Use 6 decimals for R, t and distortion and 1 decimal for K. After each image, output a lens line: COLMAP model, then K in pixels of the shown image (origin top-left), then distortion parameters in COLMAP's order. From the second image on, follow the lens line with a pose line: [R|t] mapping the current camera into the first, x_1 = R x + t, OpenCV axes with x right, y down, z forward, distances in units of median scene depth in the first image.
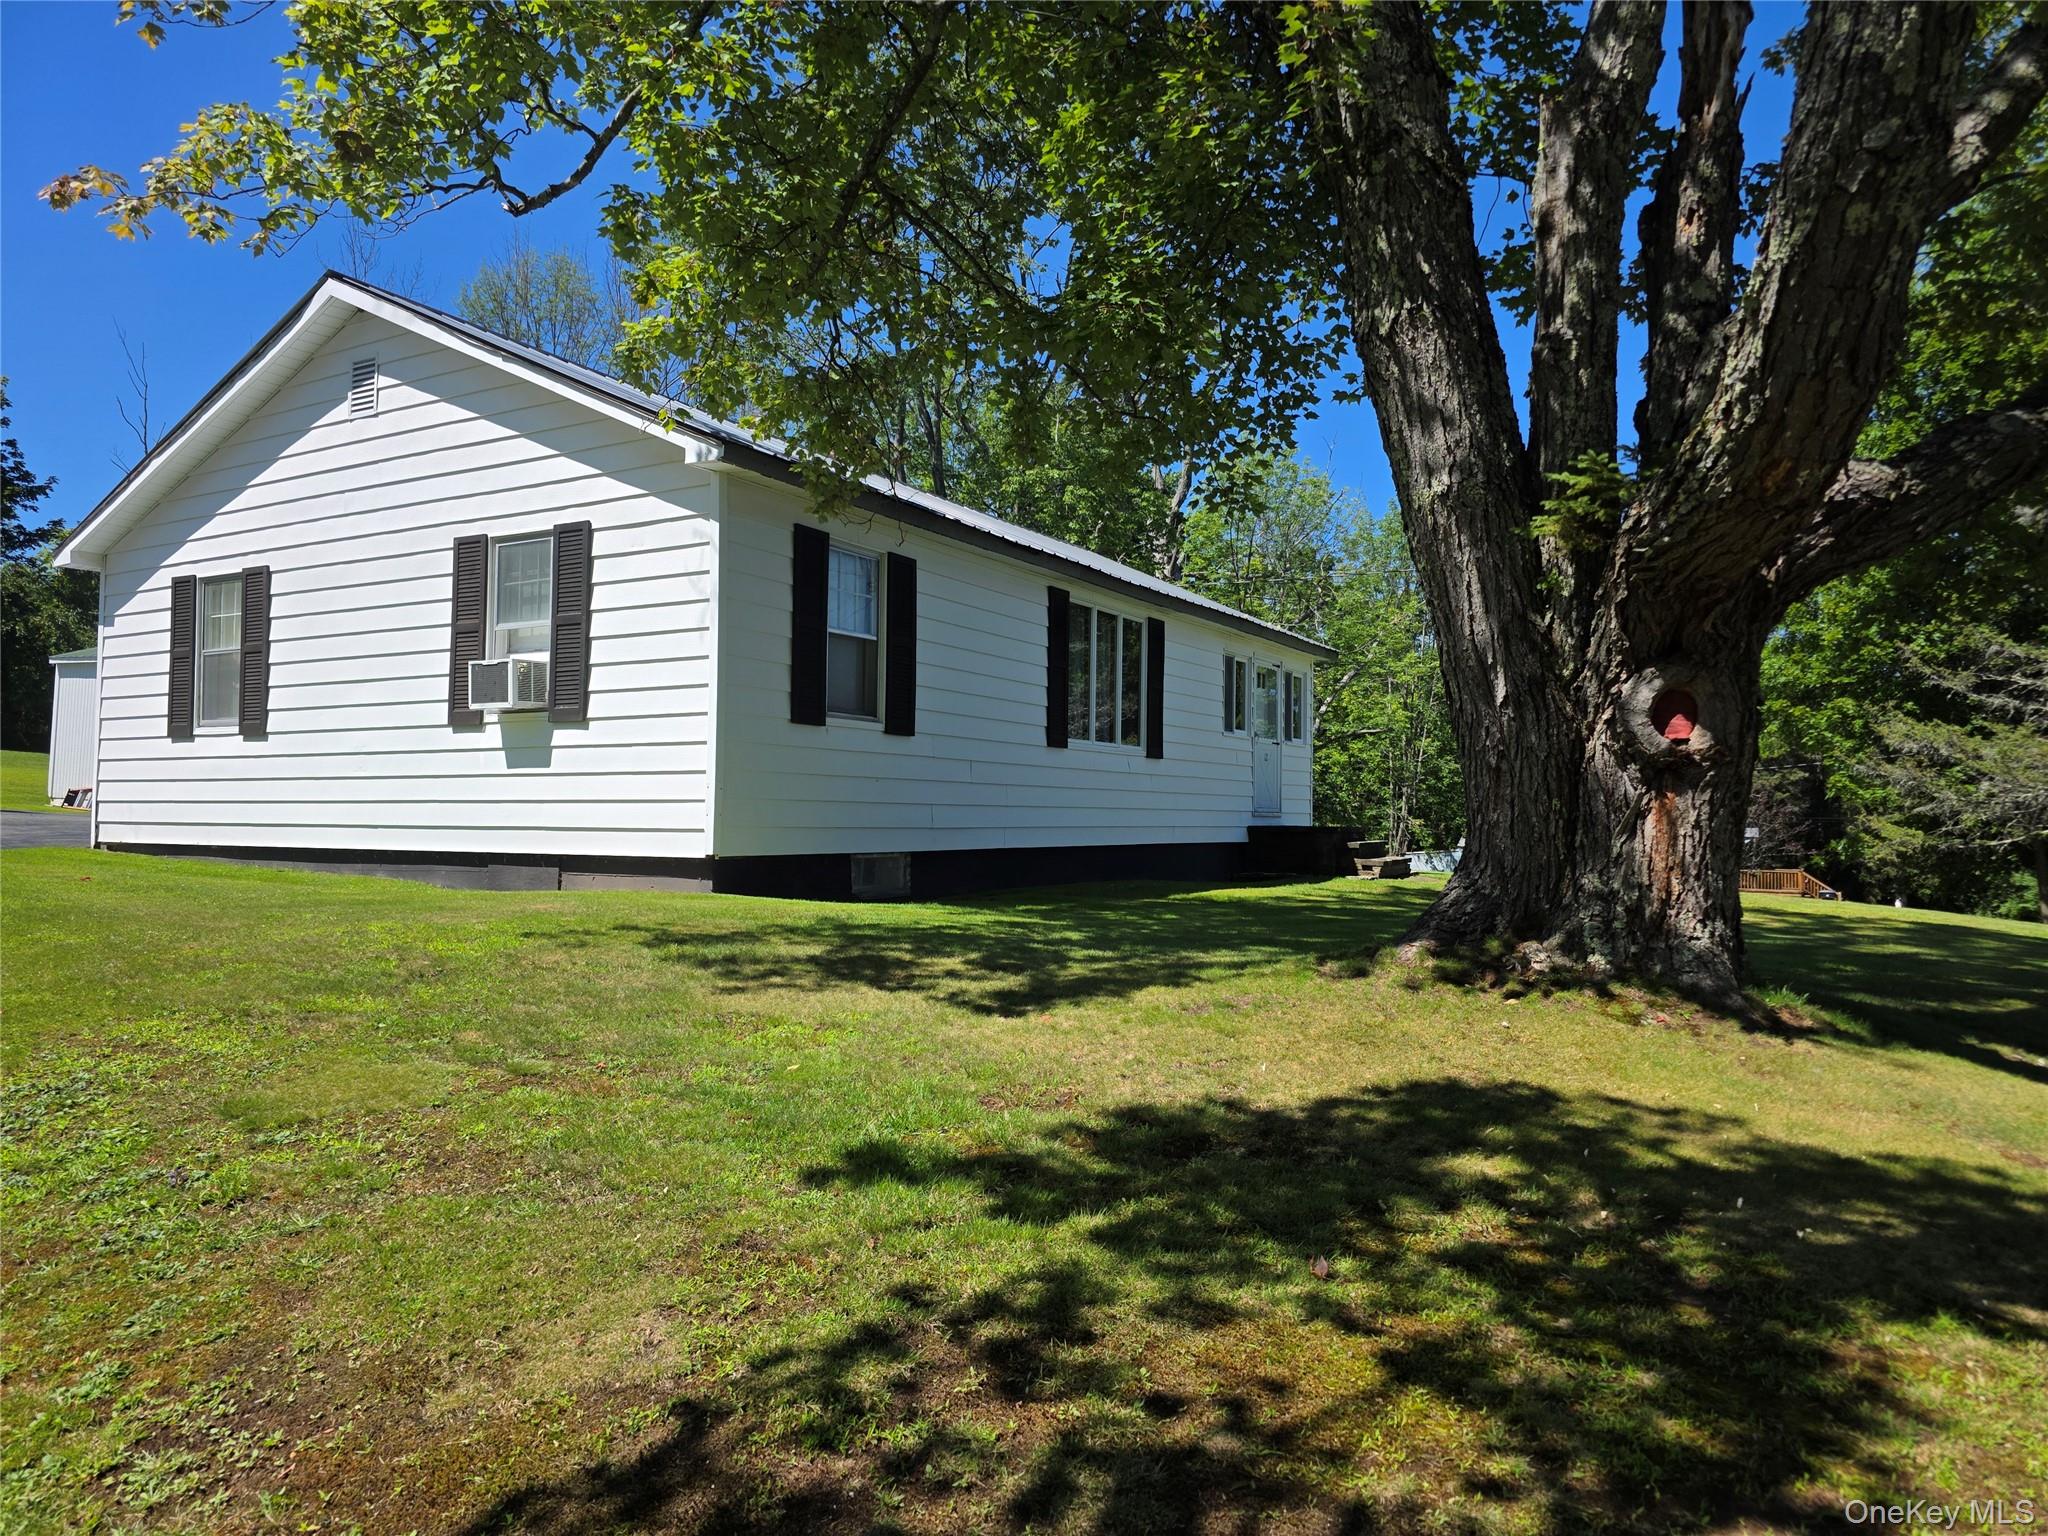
lens RADIAL K [[1369.7, 0, 1048.8], [0, 1369.7, 771.4], [0, 0, 1]] dist [0.029369, -0.013697]
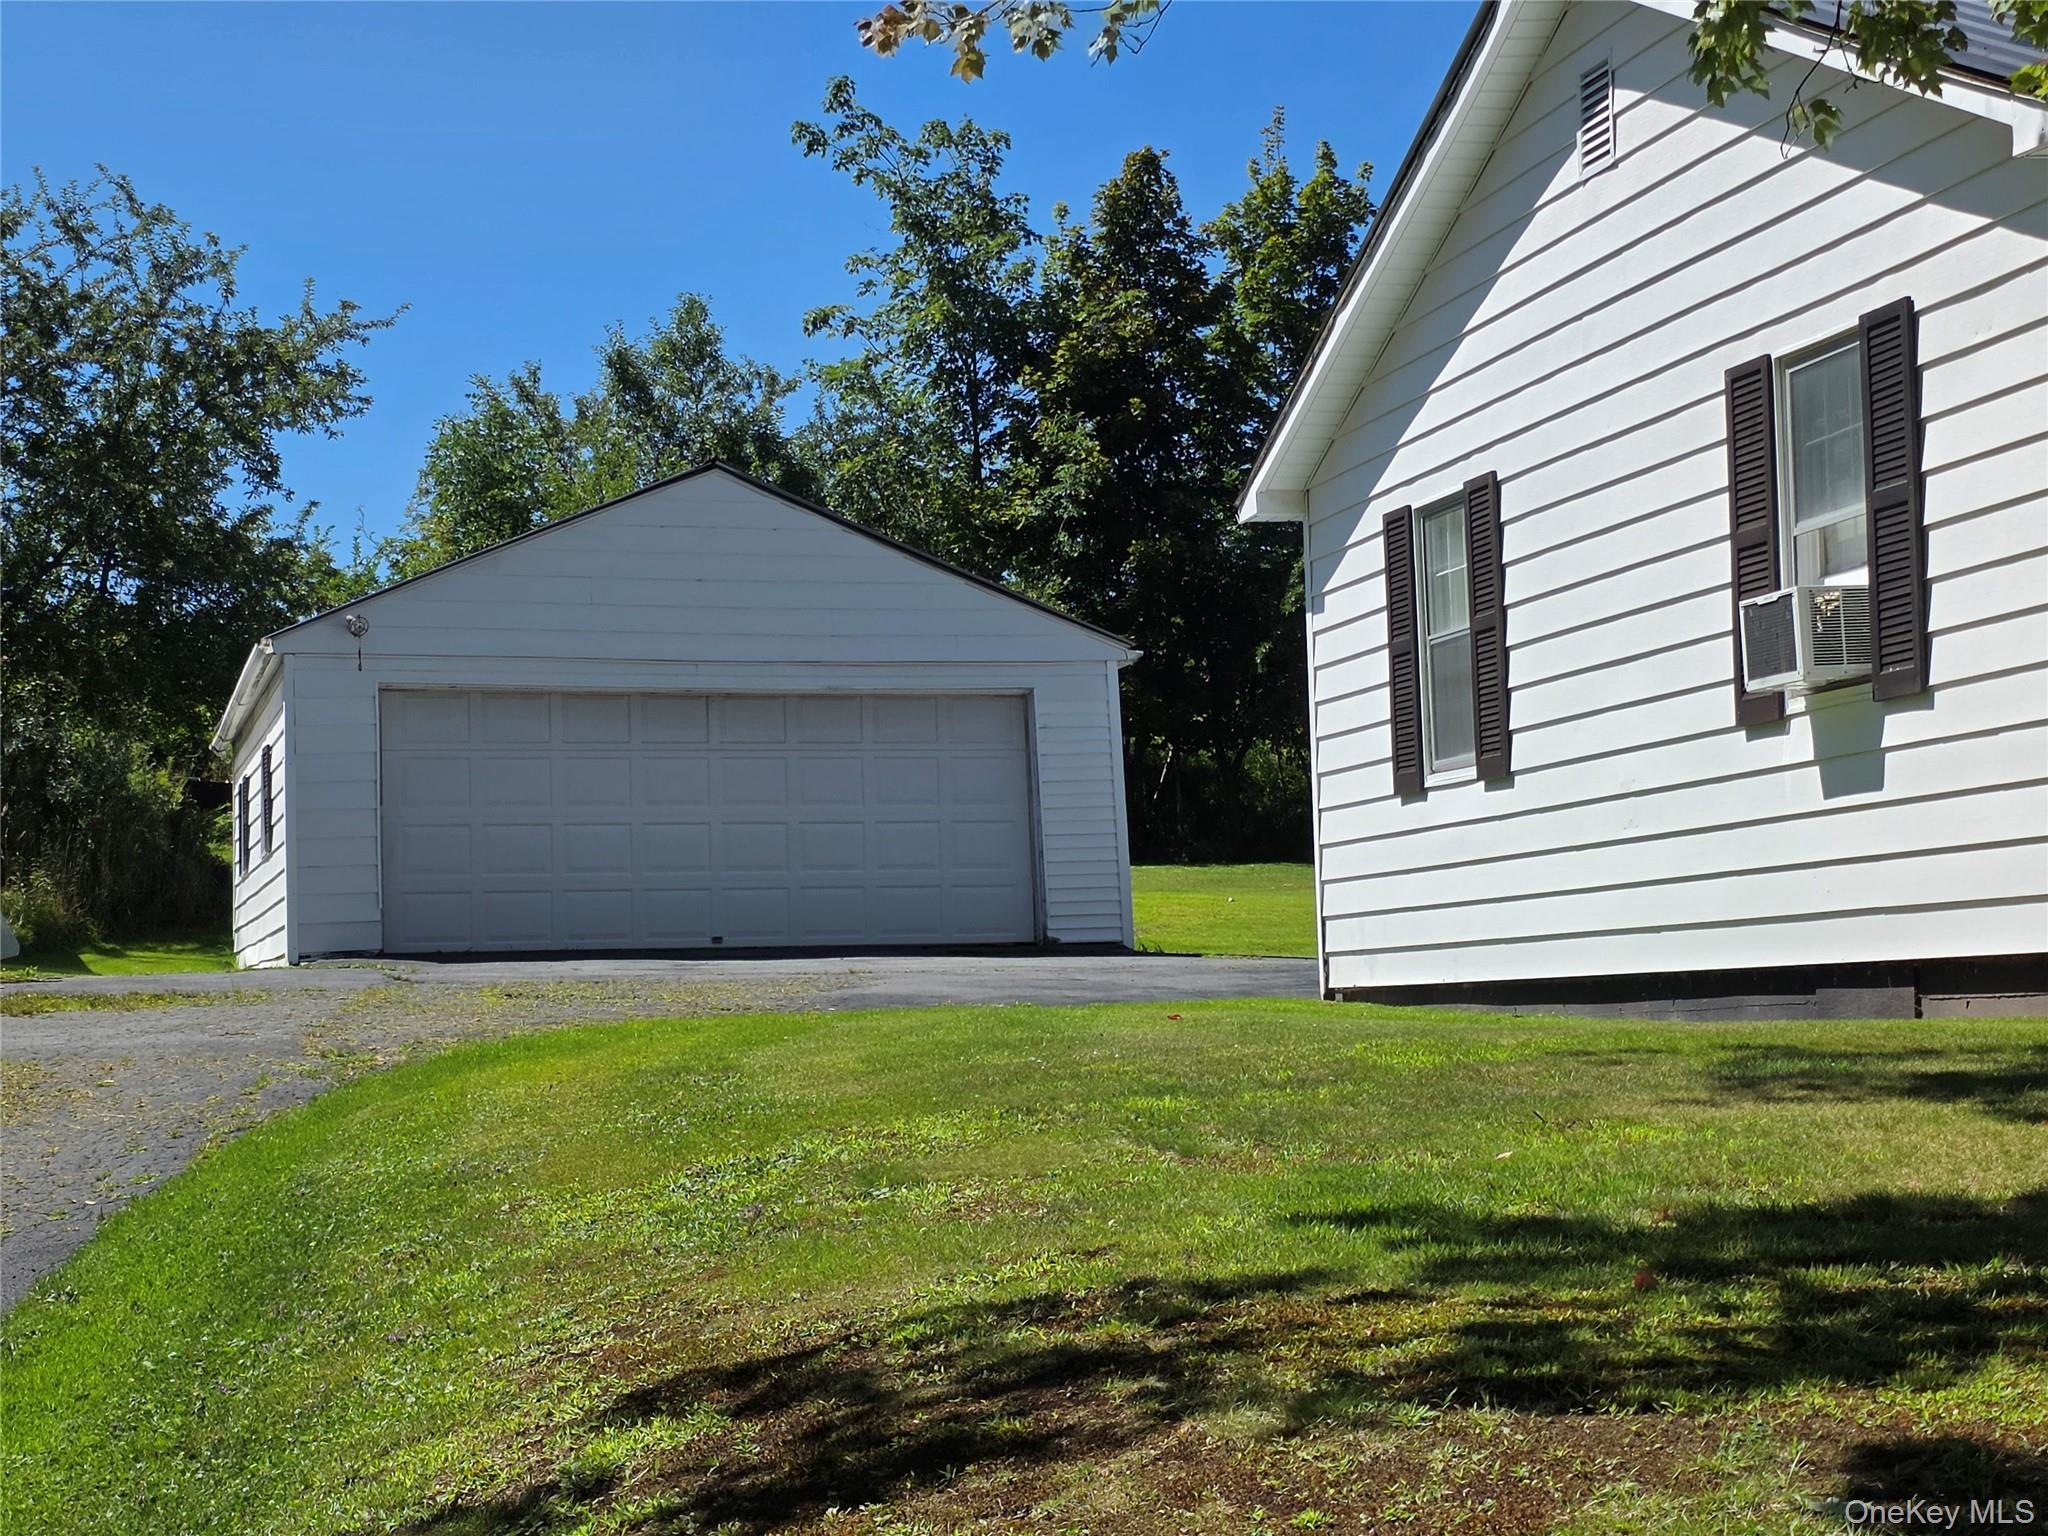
lens RADIAL K [[3495.9, 0, 992.5], [0, 3495.9, 765.2], [0, 0, 1]] dist [0.134736, 0.000000]
pose [[0.694918, -0.082301, -0.714364, 0.321652], [0.061009, 0.996595, -0.055468, 0.037938], [0.716496, -0.005037, 0.697573, -0.137801]]
